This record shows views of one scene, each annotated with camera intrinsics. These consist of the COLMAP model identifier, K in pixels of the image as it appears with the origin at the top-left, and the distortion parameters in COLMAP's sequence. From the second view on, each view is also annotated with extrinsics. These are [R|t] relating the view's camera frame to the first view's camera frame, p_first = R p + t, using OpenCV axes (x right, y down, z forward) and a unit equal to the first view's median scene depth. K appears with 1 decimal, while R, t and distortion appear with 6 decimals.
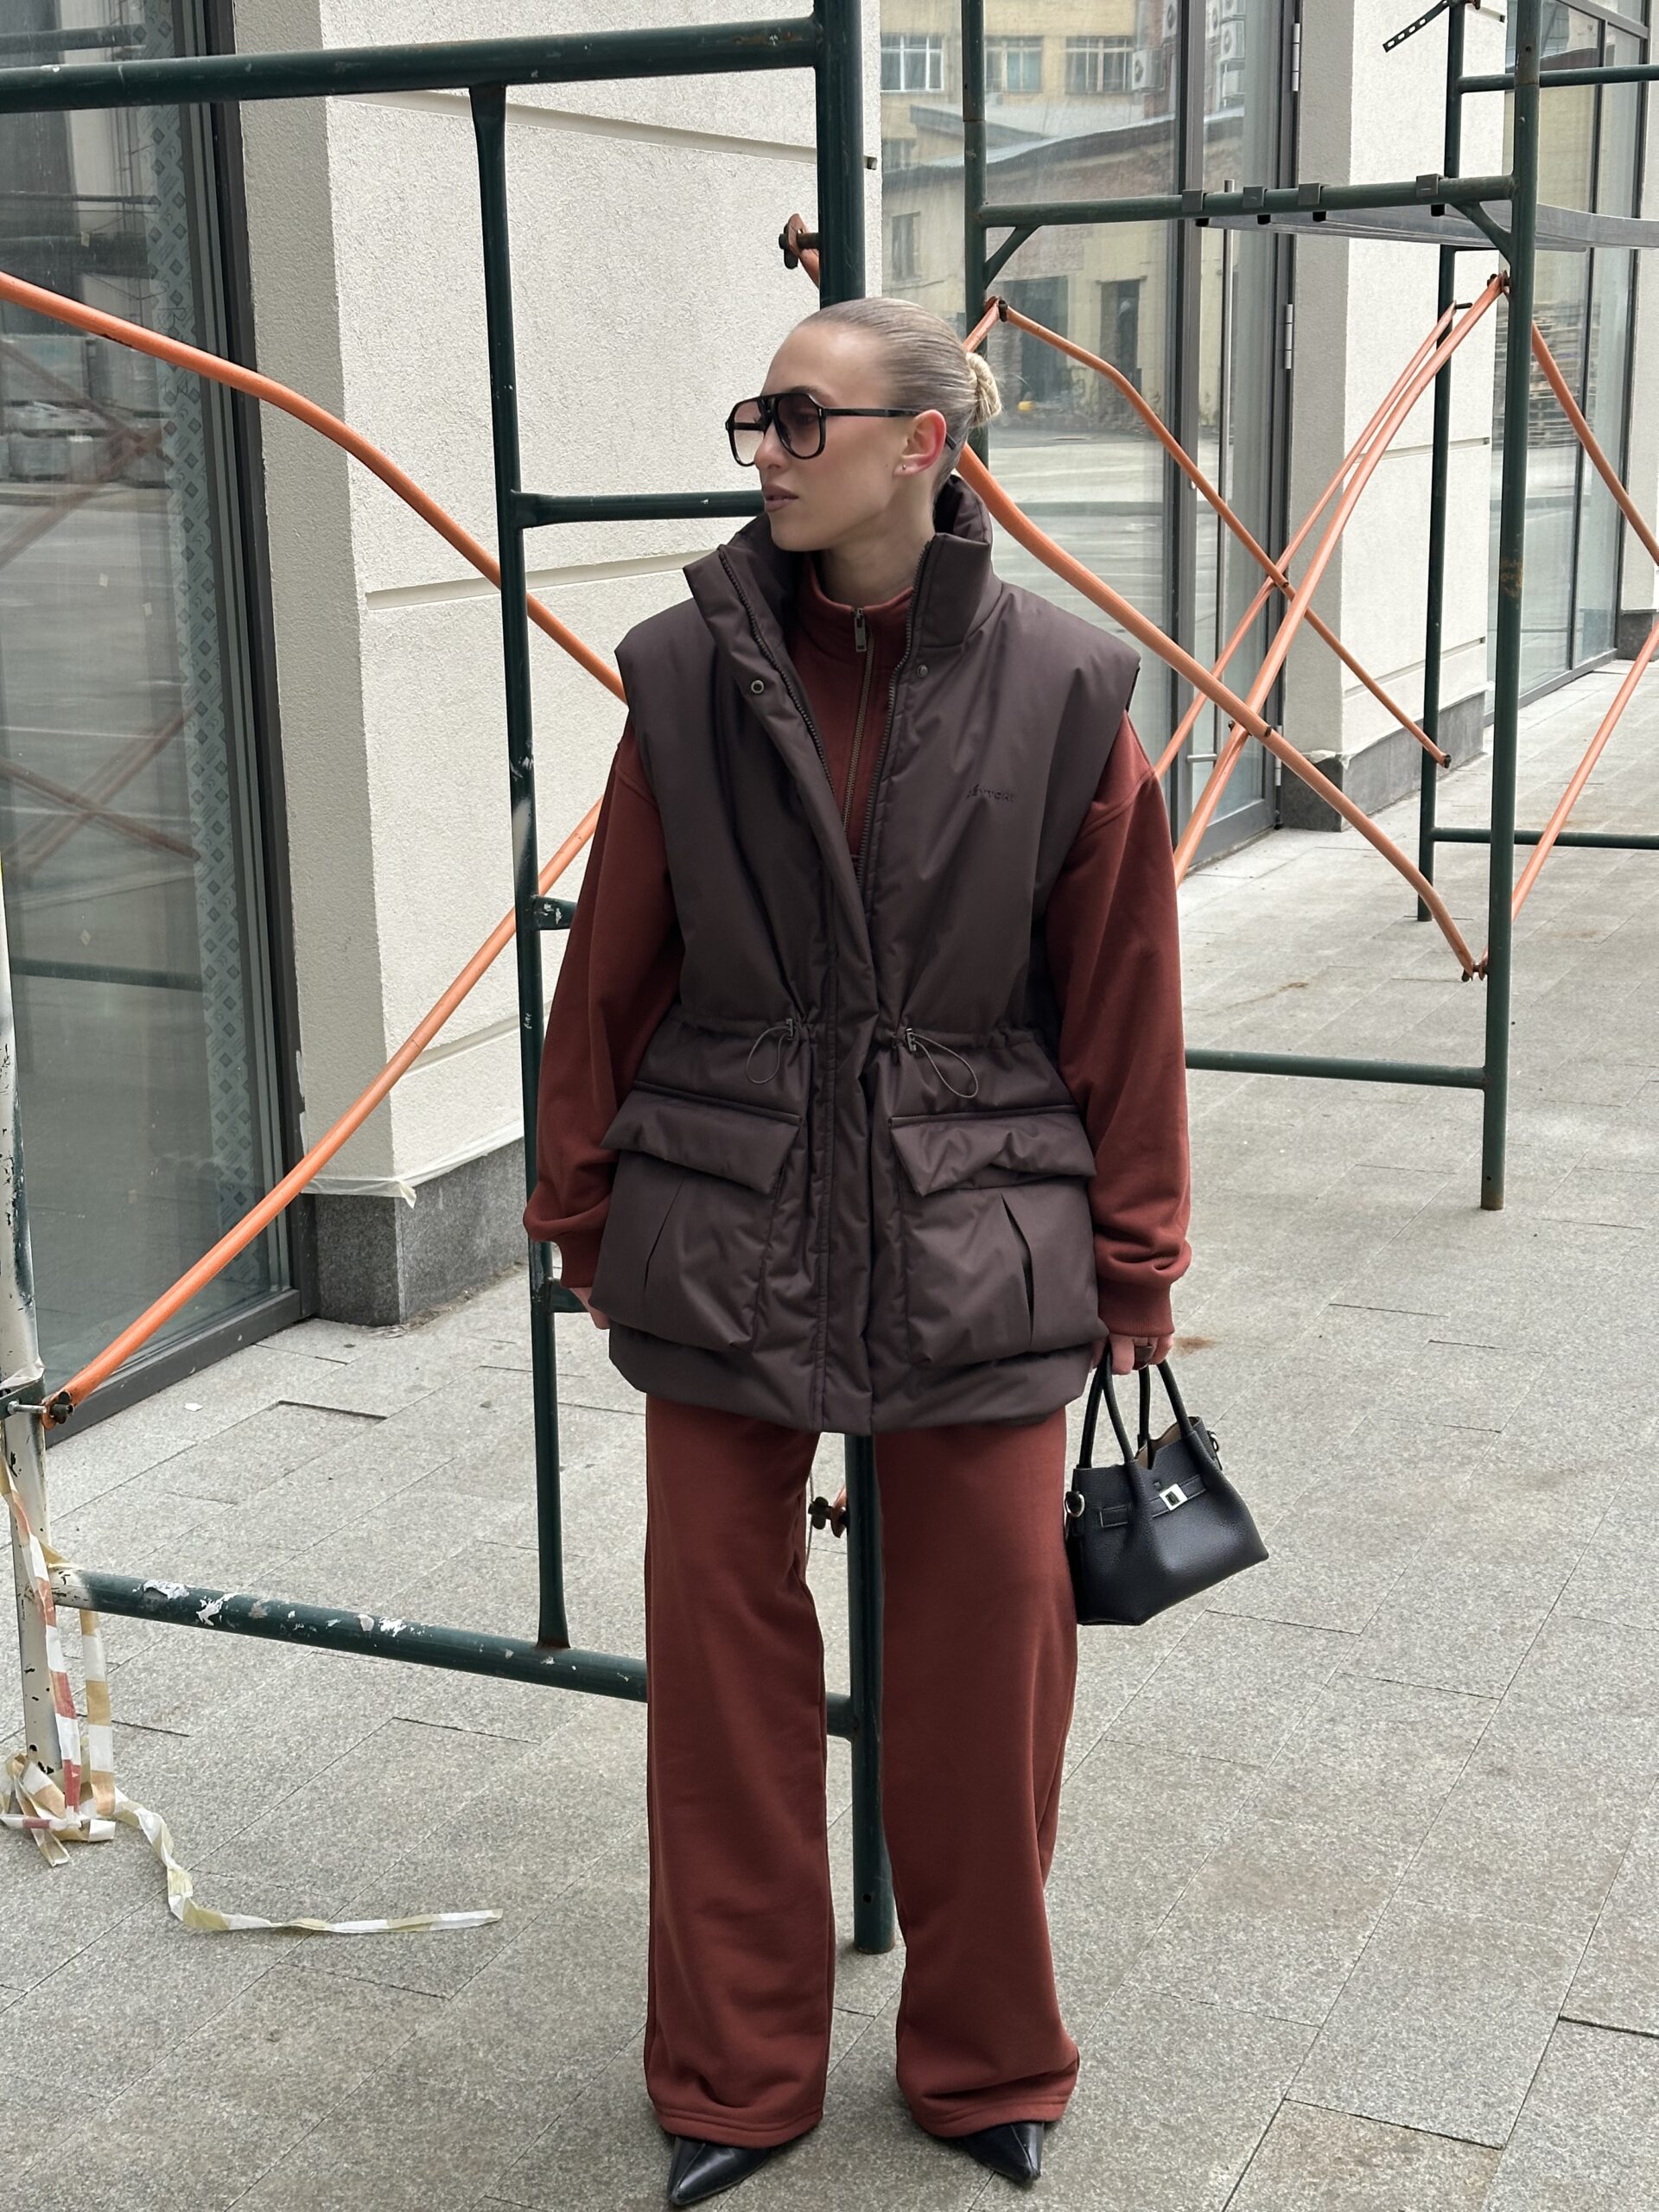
lens RADIAL K [[3079.6, 0, 826.4], [0, 3079.6, 1090.5], [0, 0, 1]] dist [0.130756, 0.000000]
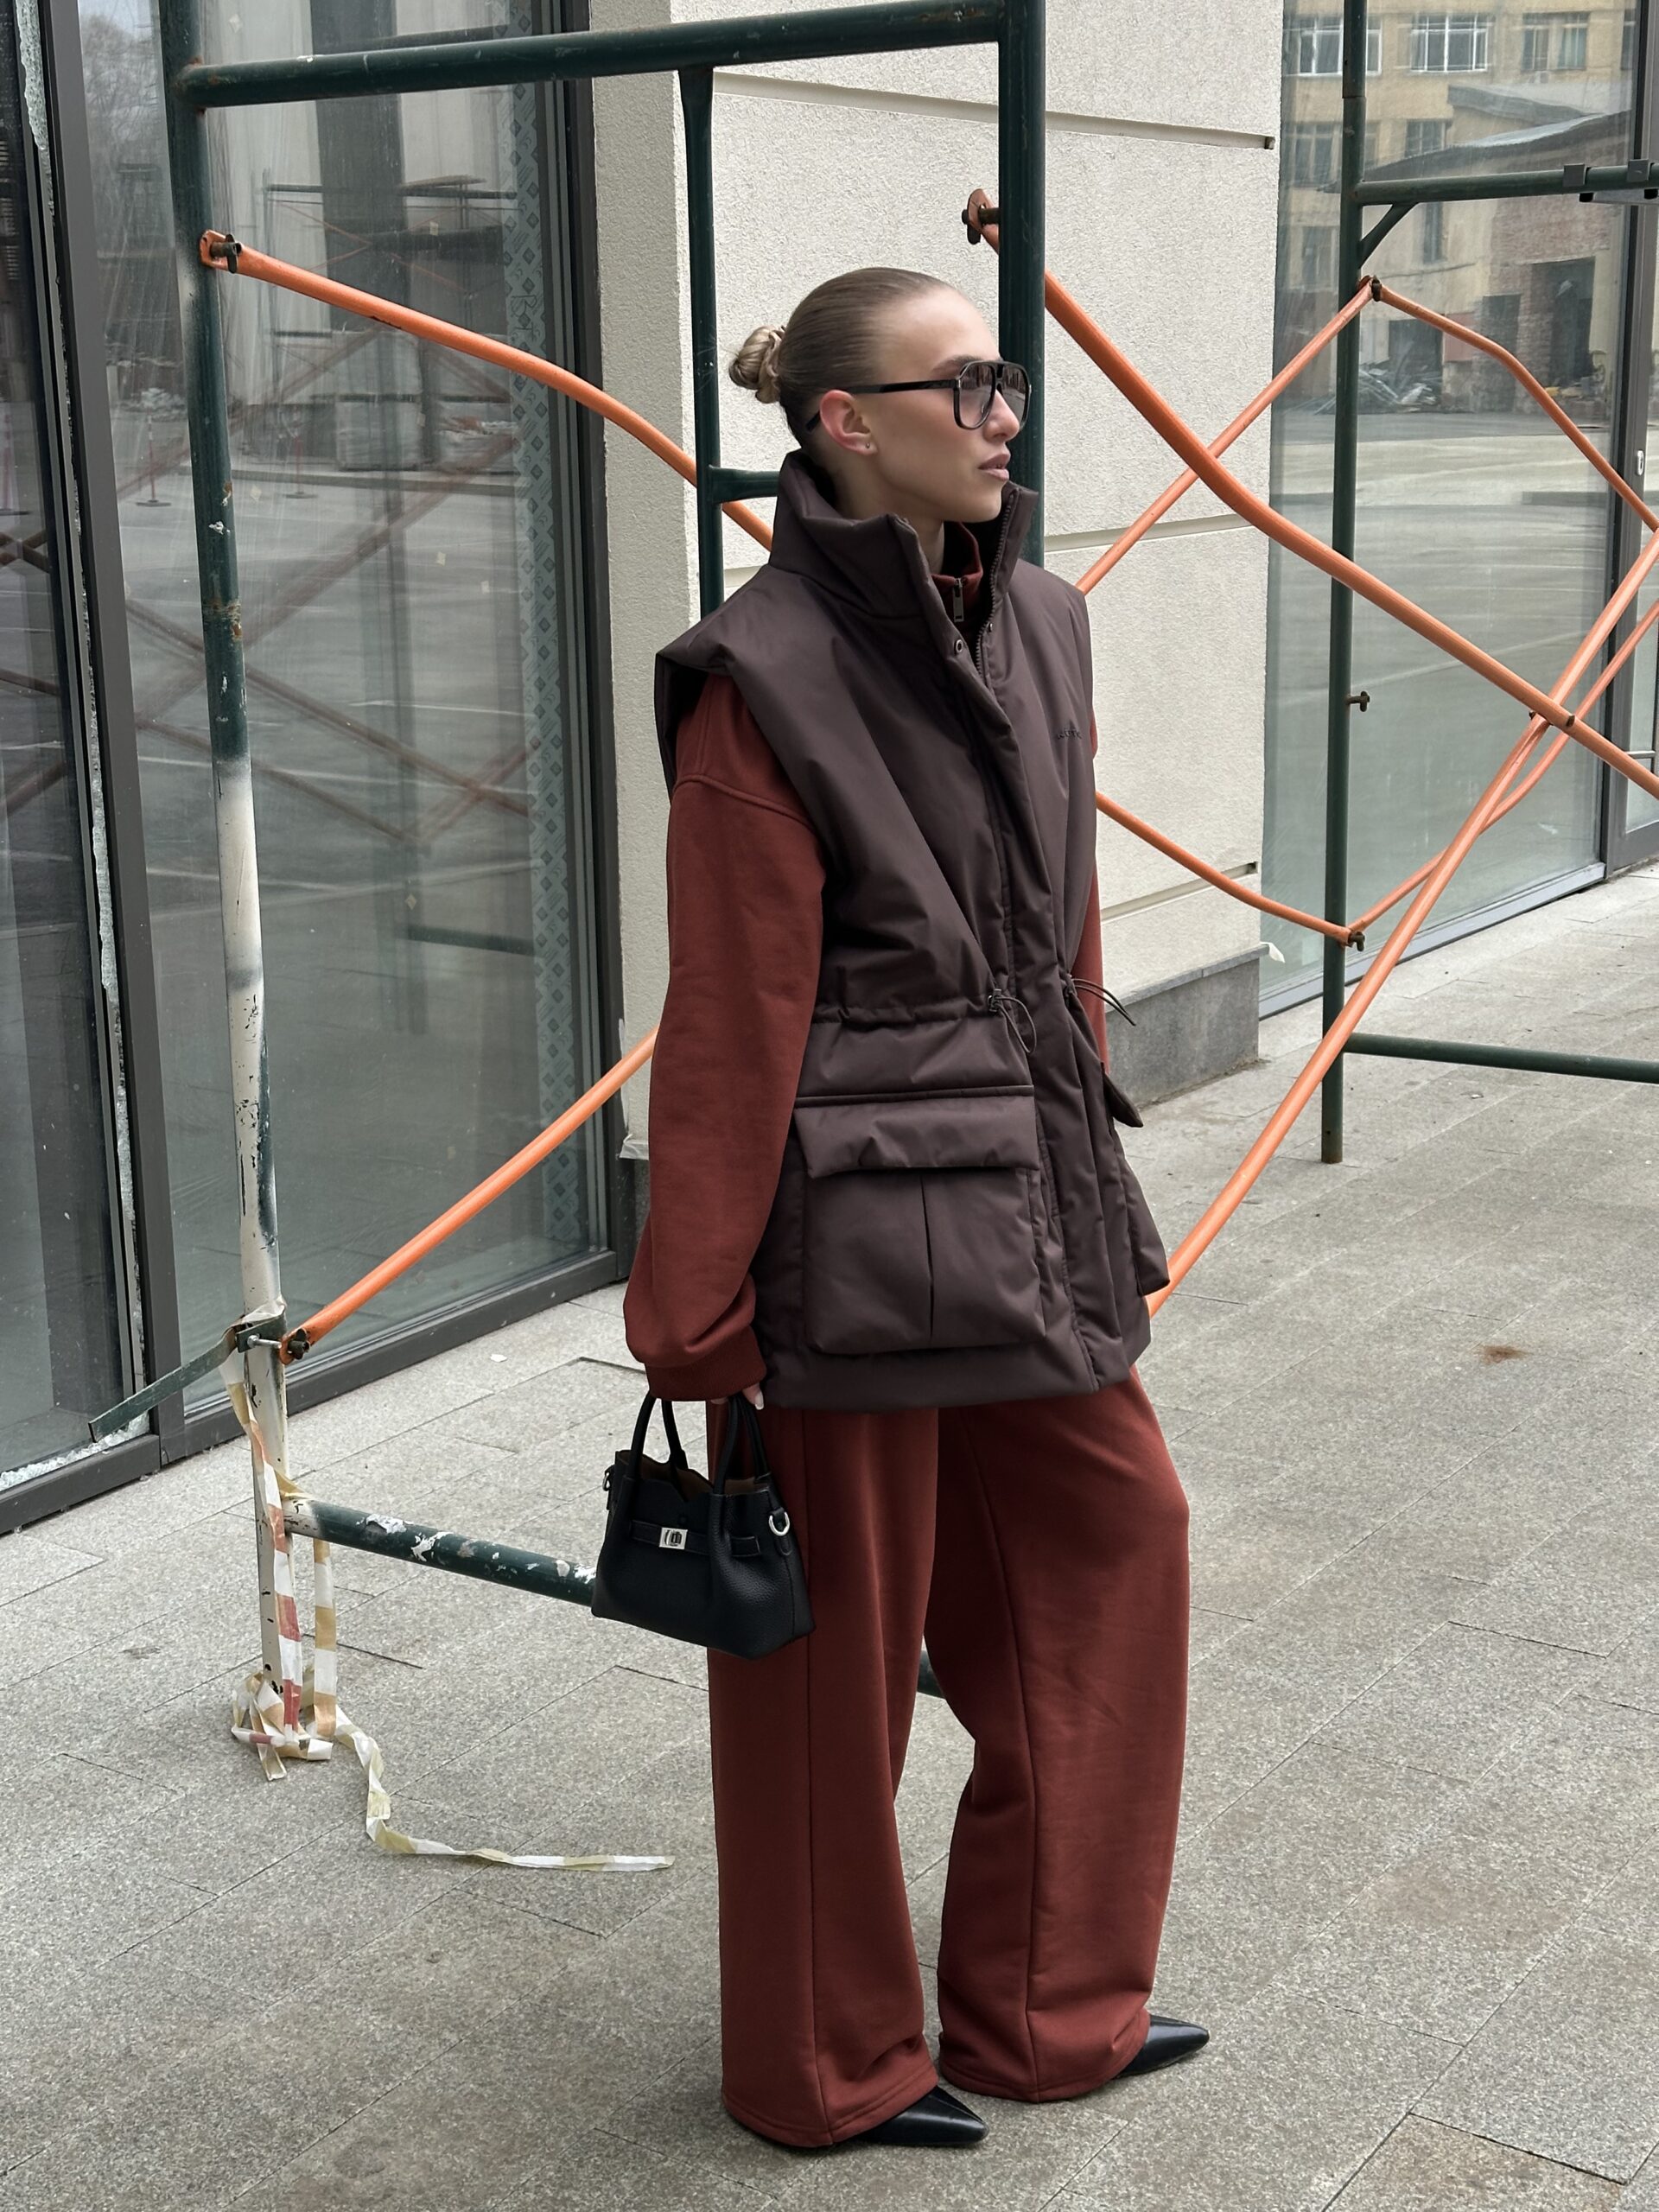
lens RADIAL K [[3079.6, 0, 814.5], [0, 3079.6, 1091.5], [0, 0, 1]] dist [0.130756, 0.000000]
pose [[0.985287, 0.040117, -0.166132, 0.075994], [-0.039669, 0.999195, 0.006013, 0.003066], [0.166239, 0.000666, 0.986085, 0.001759]]
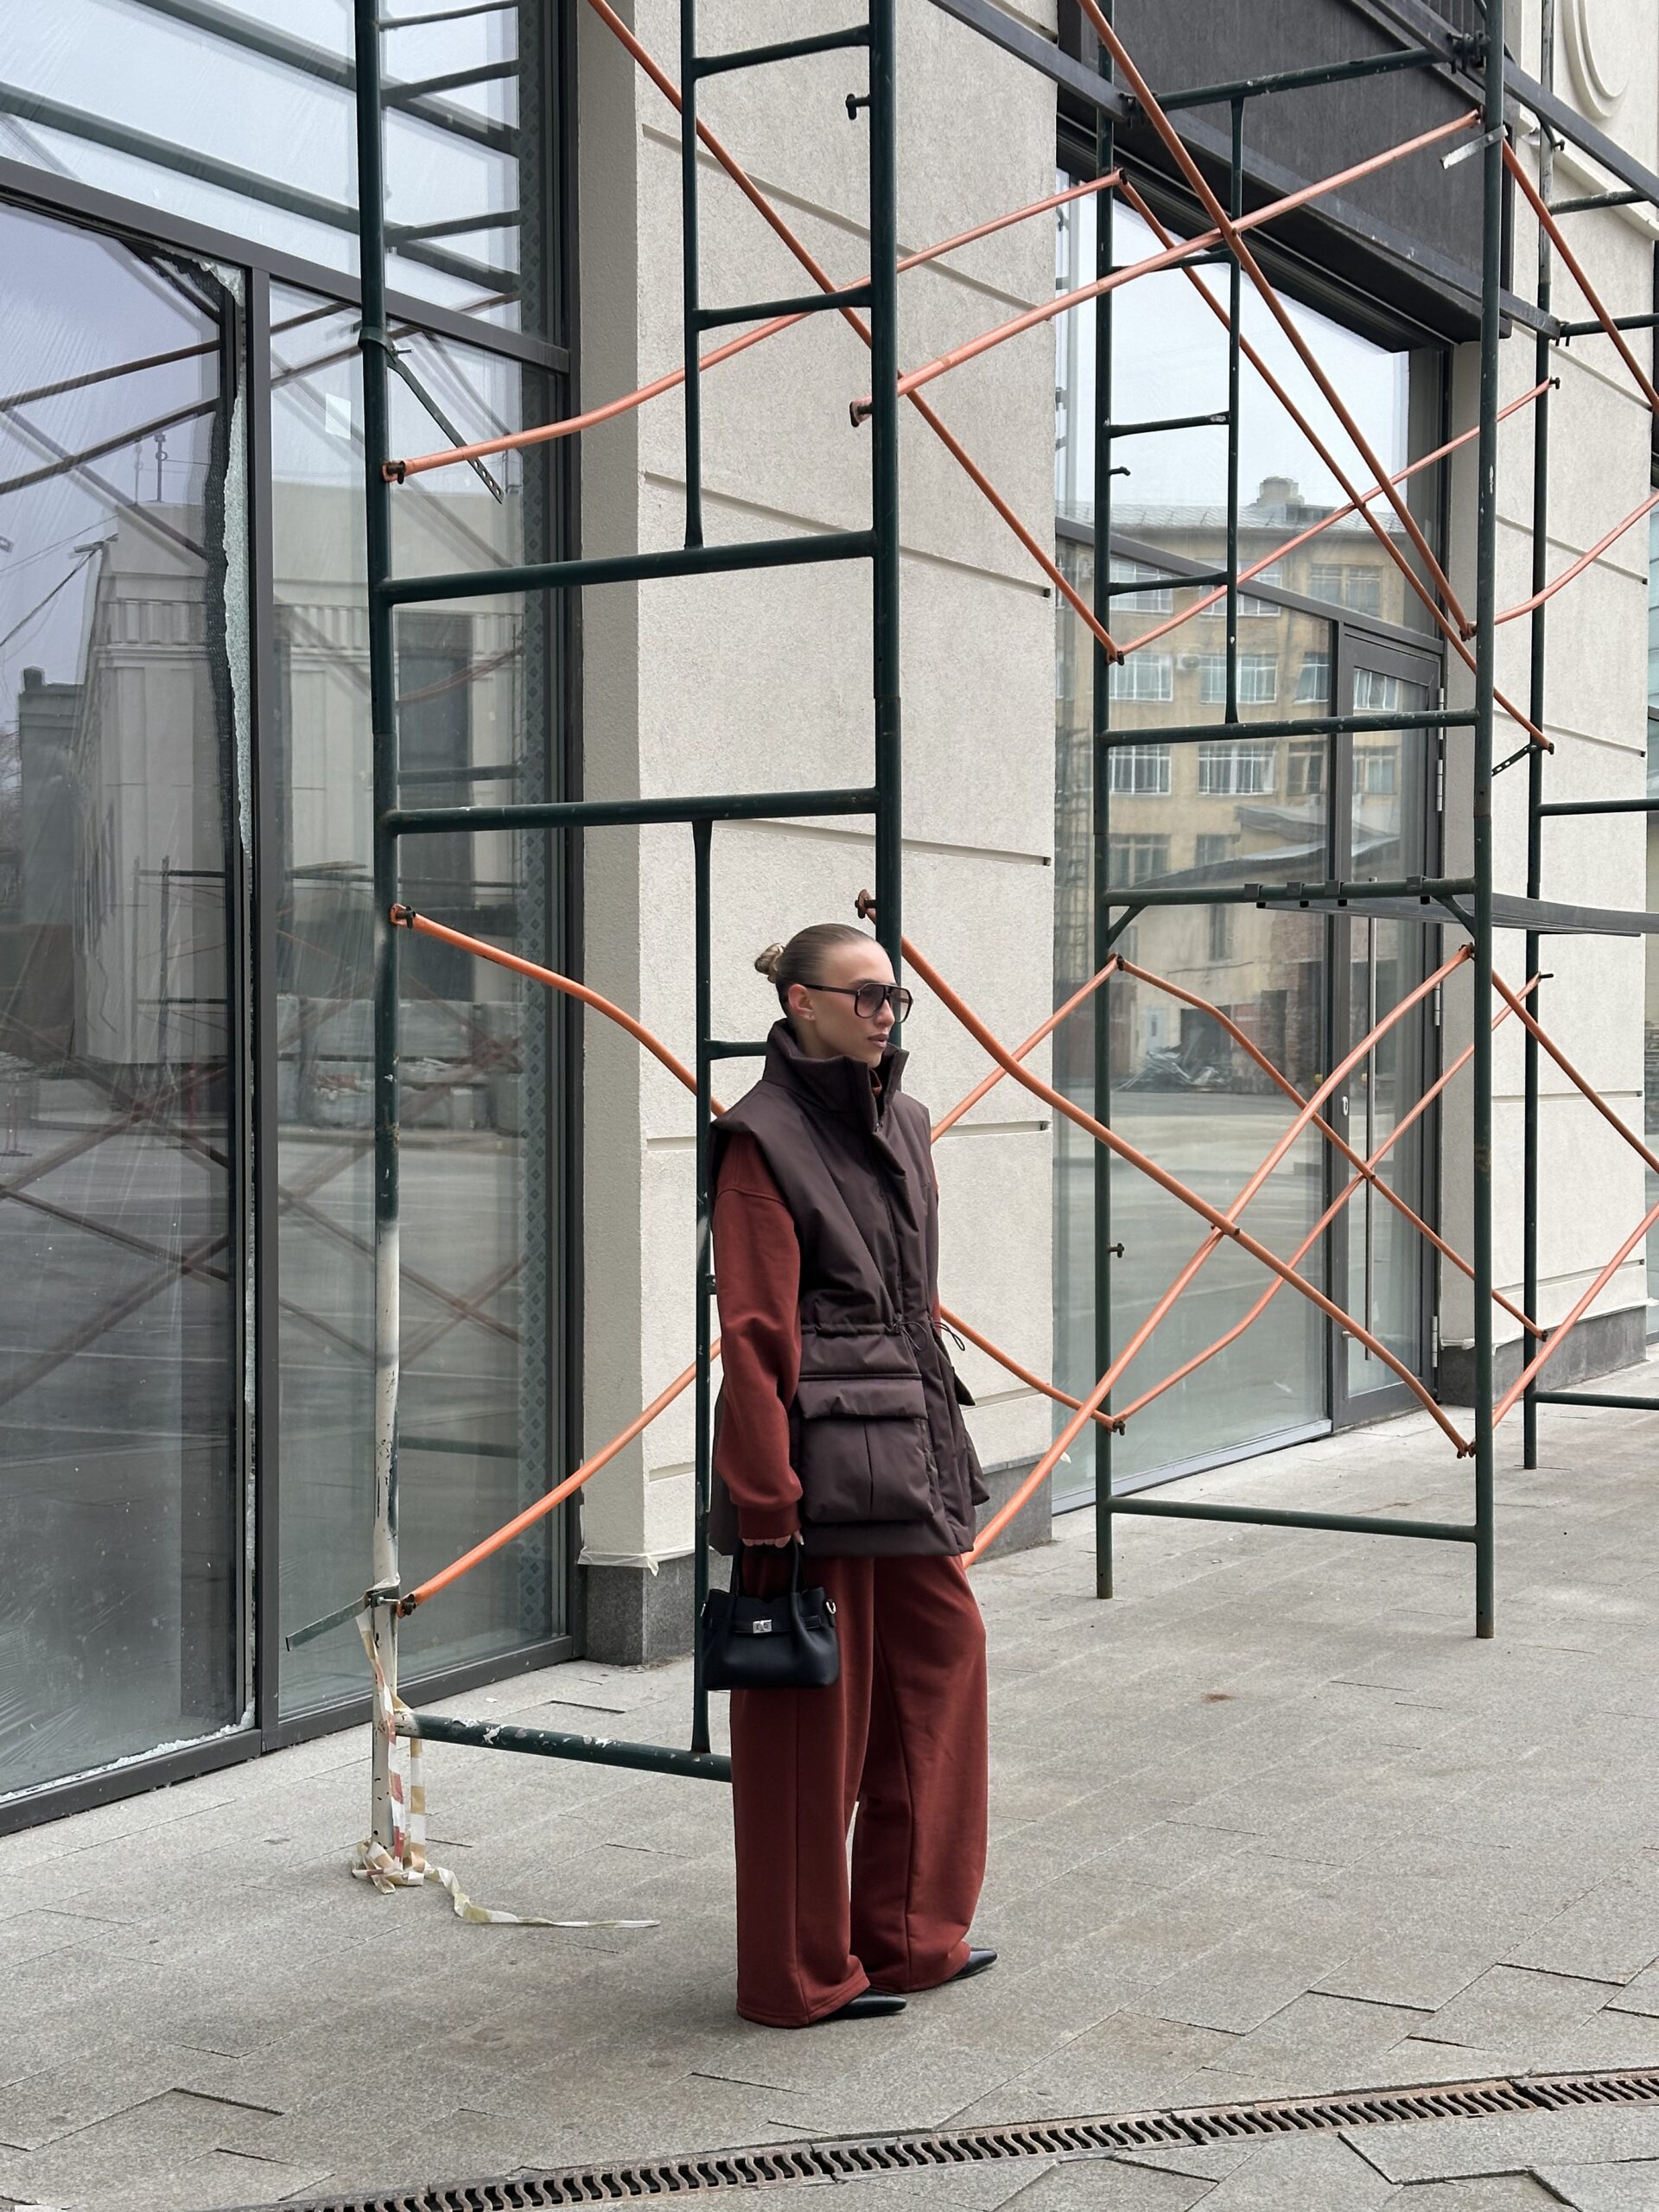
lens RADIAL K [[3079.6, 0, 832.7], [0, 3079.6, 1118.6], [0, 0, 1]] dist [0.130756, 0.000000]
pose [[0.993735, 0.022292, -0.109521, 0.110795], [-0.044041, 0.978725, -0.200392, 0.133791], [0.102724, 0.203960, 0.973575, -0.460804]]
